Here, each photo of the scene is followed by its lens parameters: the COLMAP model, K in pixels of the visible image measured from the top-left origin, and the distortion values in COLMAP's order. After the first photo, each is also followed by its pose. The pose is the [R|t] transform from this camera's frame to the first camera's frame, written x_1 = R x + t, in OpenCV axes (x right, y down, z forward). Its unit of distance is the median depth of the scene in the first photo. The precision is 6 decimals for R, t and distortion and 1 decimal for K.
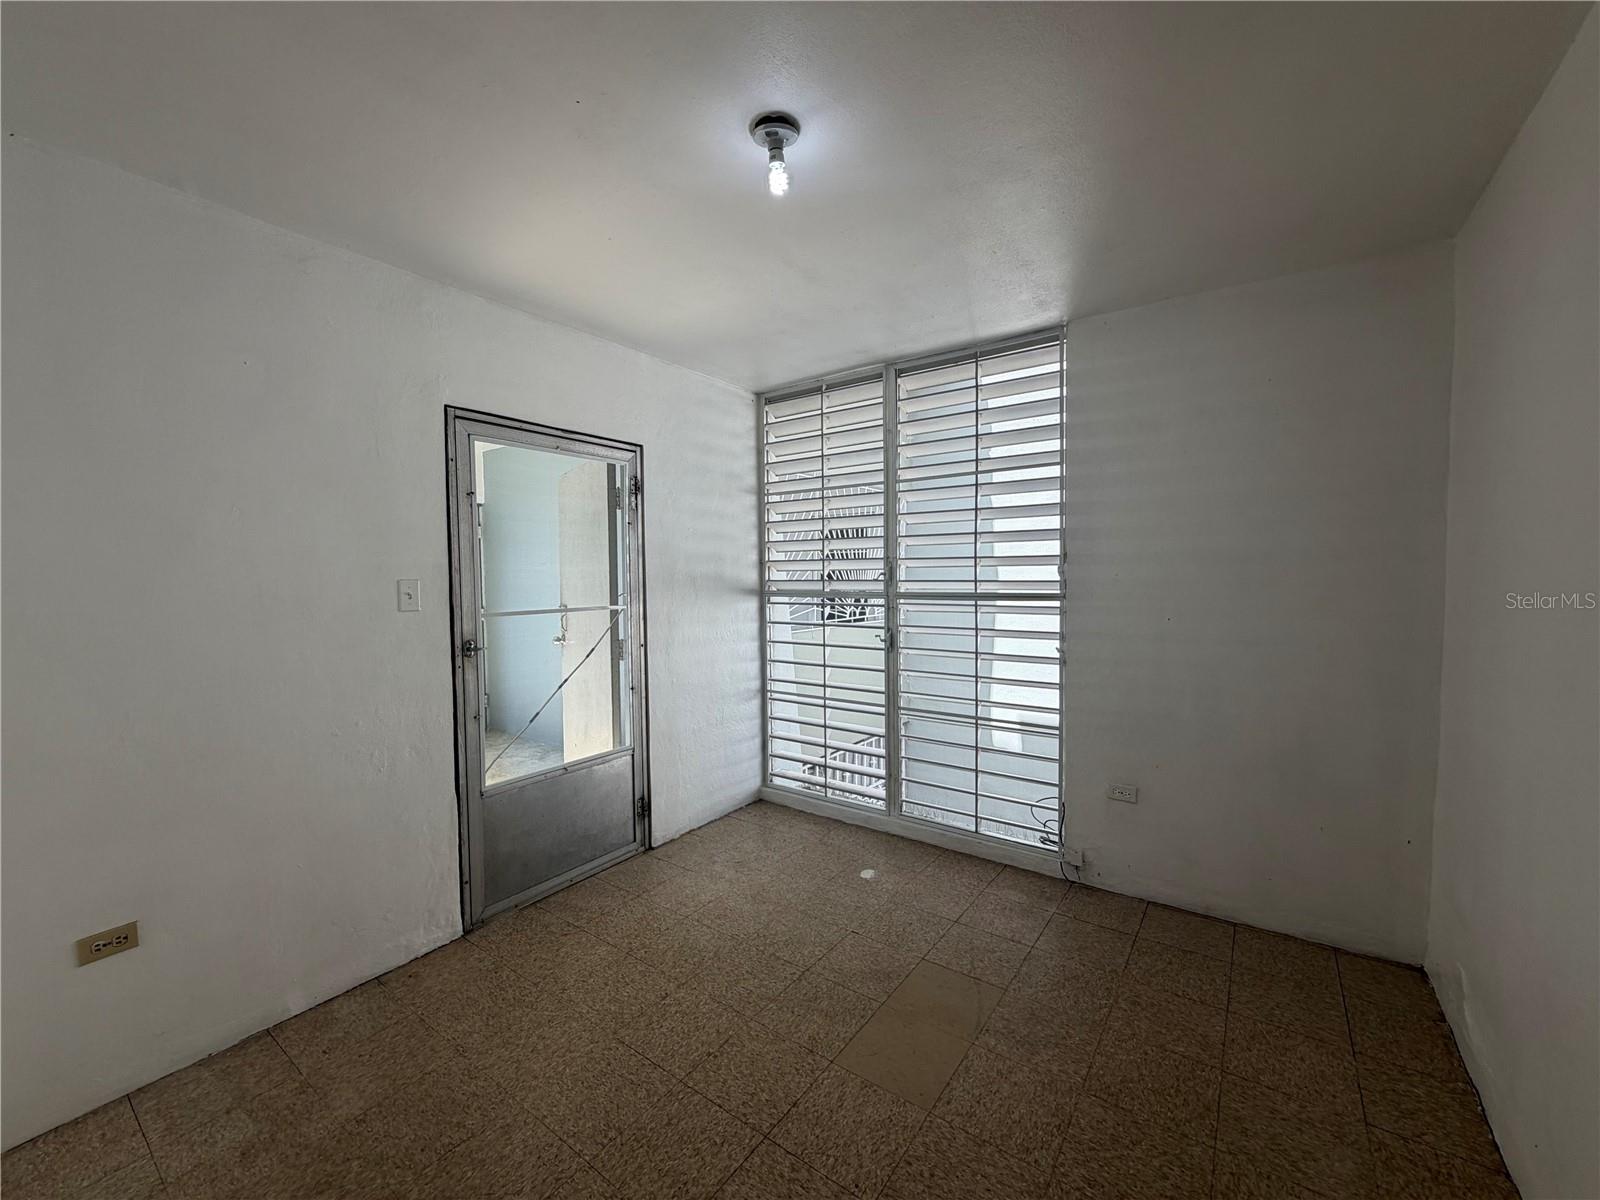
lens RADIAL K [[638.1, 0, 799.4], [0, 638.1, 597.6], [0, 0, 1]] dist [-0.000690, -0.000098]
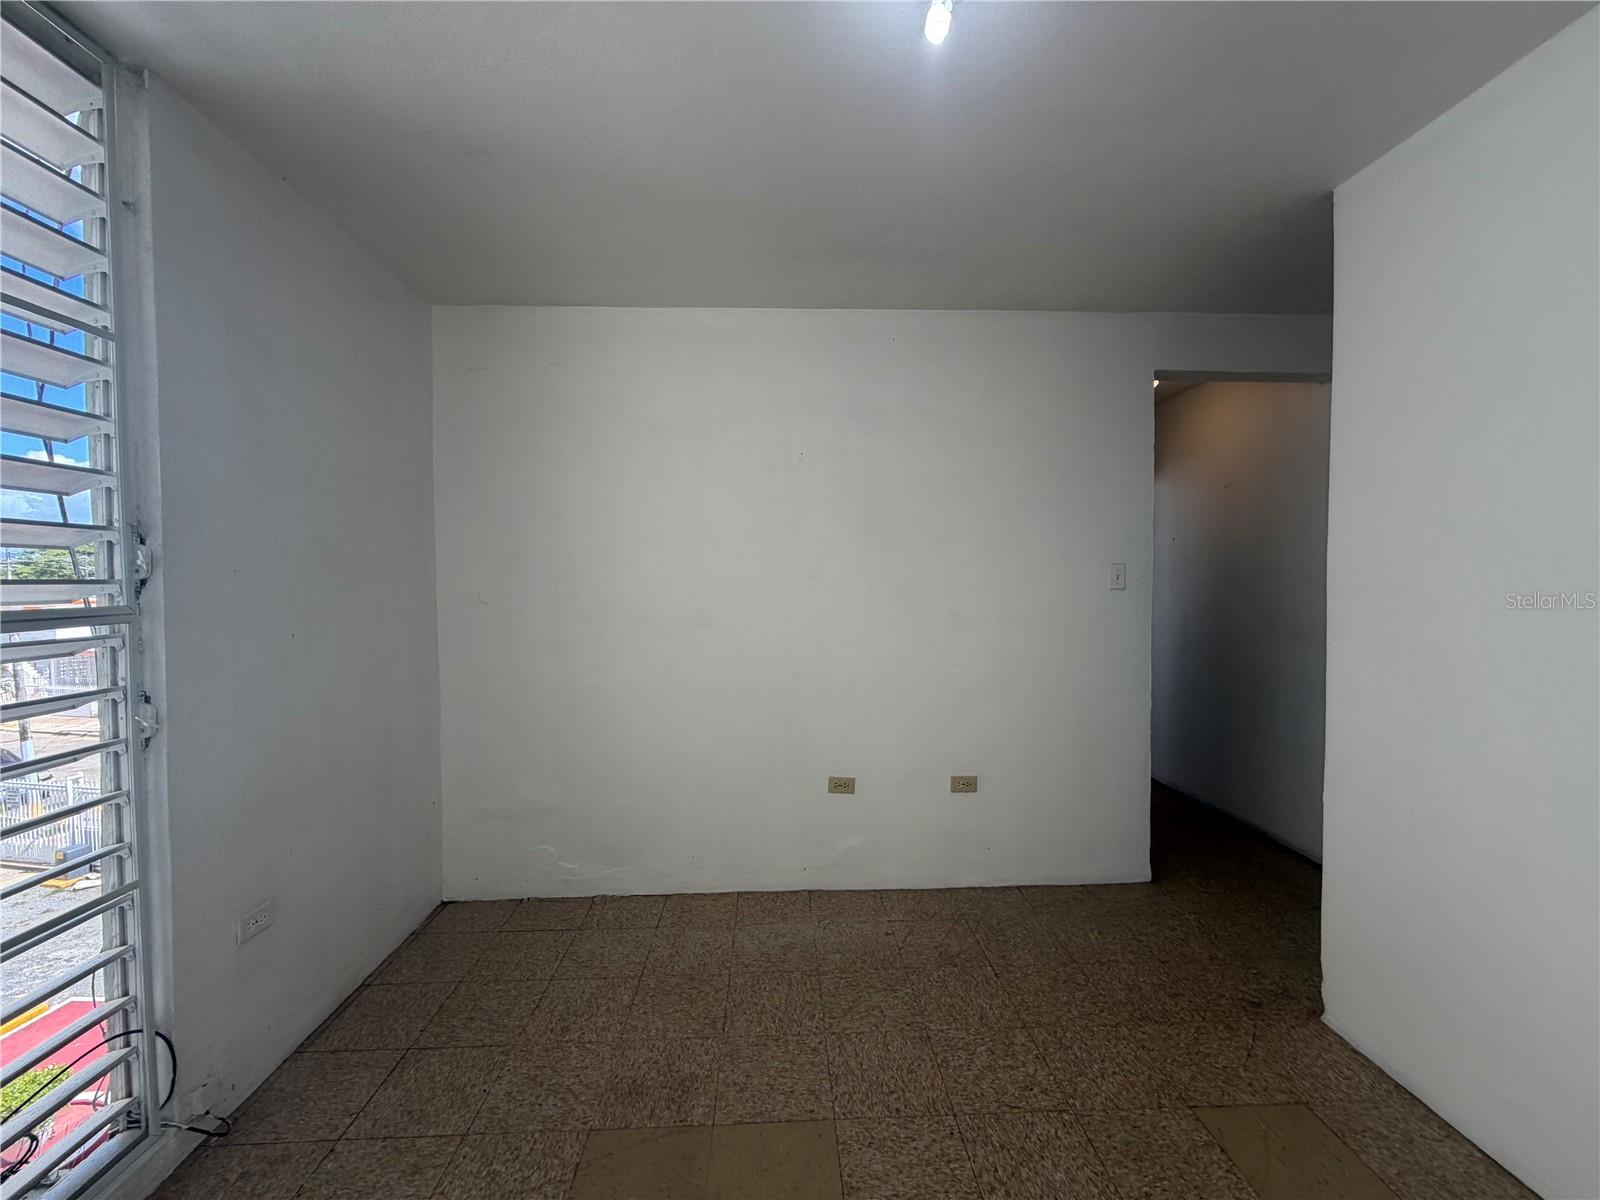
lens RADIAL K [[638.1, 0, 799.5], [0, 638.1, 596.6], [0, 0, 1]] dist [-0.000690, -0.000098]
pose [[-0.619506, -0.007539, 0.784955, -0.540819], [0.041433, 0.998246, 0.042287, -0.023721], [-0.783897, 0.058720, -0.618107, 1.682337]]
